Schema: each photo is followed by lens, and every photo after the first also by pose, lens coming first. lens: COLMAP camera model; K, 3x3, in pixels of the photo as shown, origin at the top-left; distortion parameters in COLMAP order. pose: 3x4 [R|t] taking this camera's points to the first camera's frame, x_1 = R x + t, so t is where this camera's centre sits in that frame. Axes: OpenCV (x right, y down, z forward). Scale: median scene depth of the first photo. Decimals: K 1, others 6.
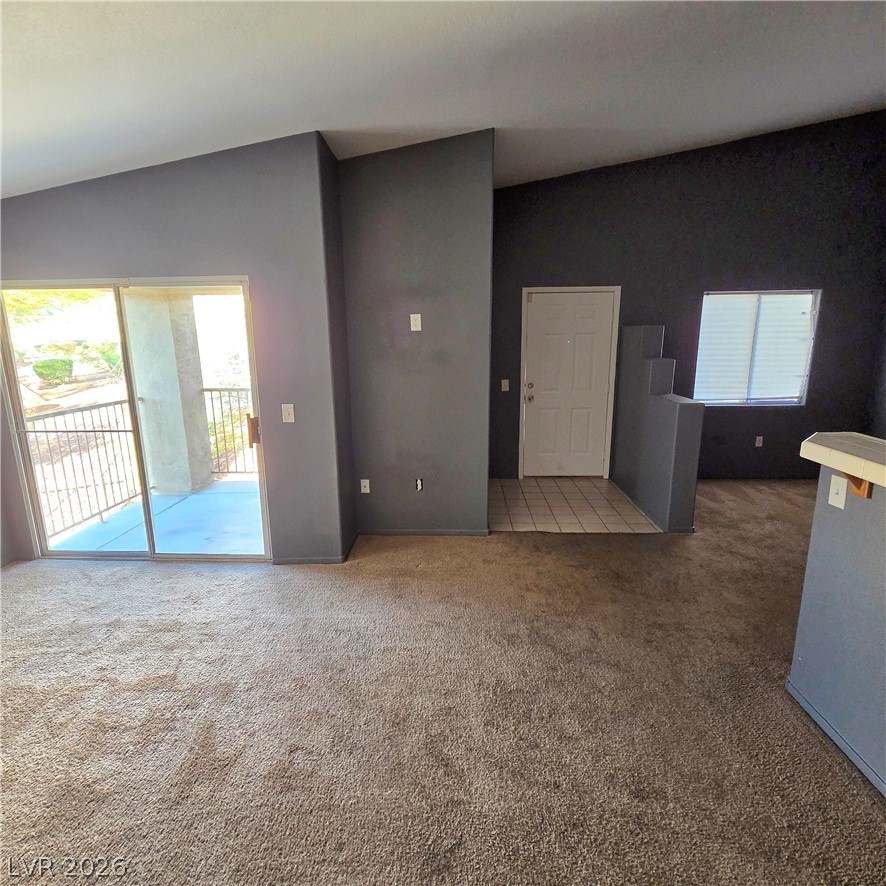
lens RADIAL K [[484.9, 0, 442.0], [0, 484.9, 448.4], [0, 0, 1]] dist [-0.000521, -0.003777]
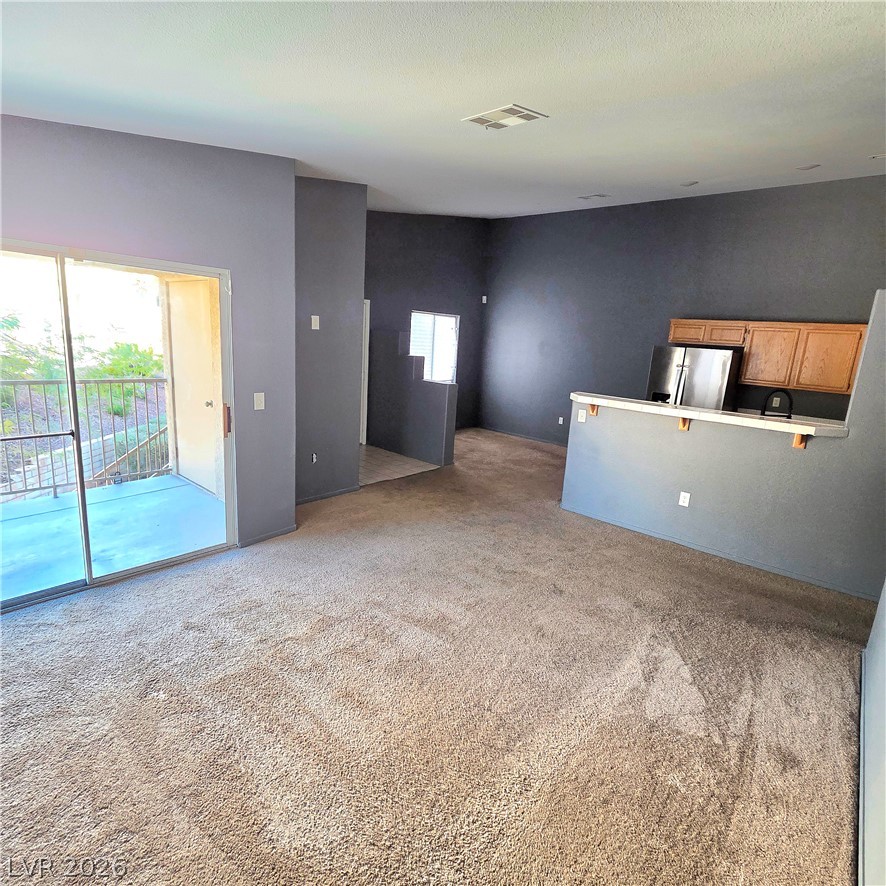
lens RADIAL K [[484.9, 0, 442.0], [0, 484.9, 448.4], [0, 0, 1]] dist [-0.000521, -0.003777]
pose [[0.627326, -0.126820, 0.768361, -0.845590], [0.110232, 0.991177, 0.073597, -0.002113], [-0.770915, 0.038528, 0.635771, -0.005670]]
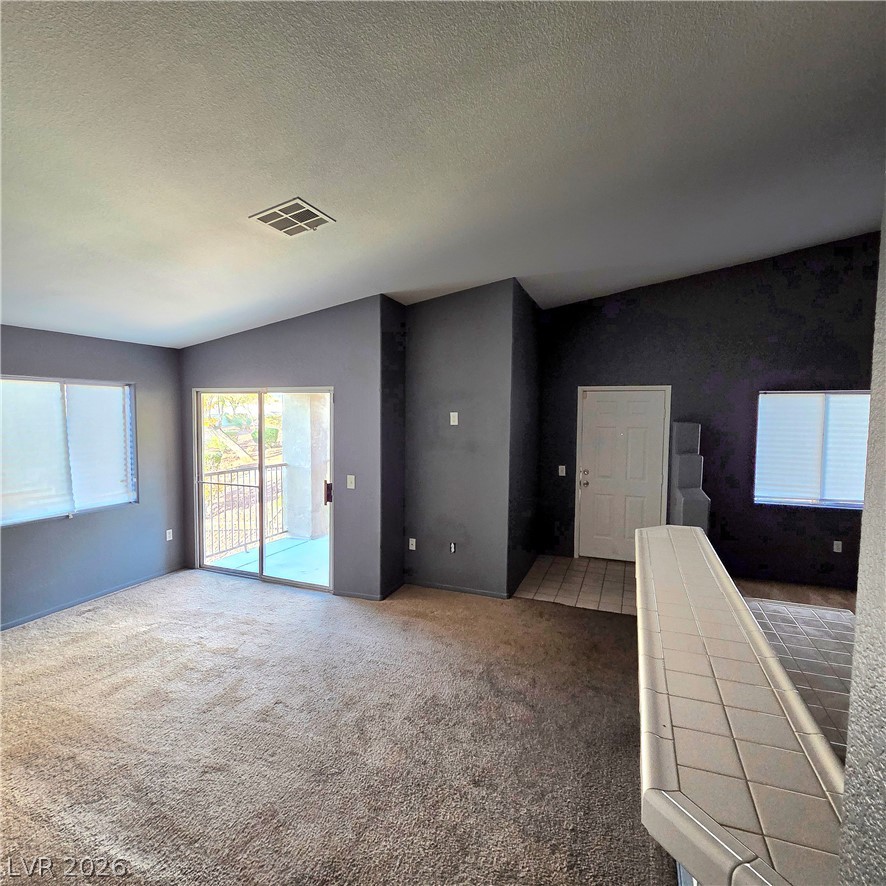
lens RADIAL K [[484.9, 0, 442.0], [0, 484.9, 448.4], [0, 0, 1]] dist [-0.000521, -0.003777]
pose [[0.943672, 0.043518, -0.328007, 0.352723], [-0.093717, 0.985873, -0.138824, 0.000901], [0.317332, 0.161745, 0.934419, -0.210539]]
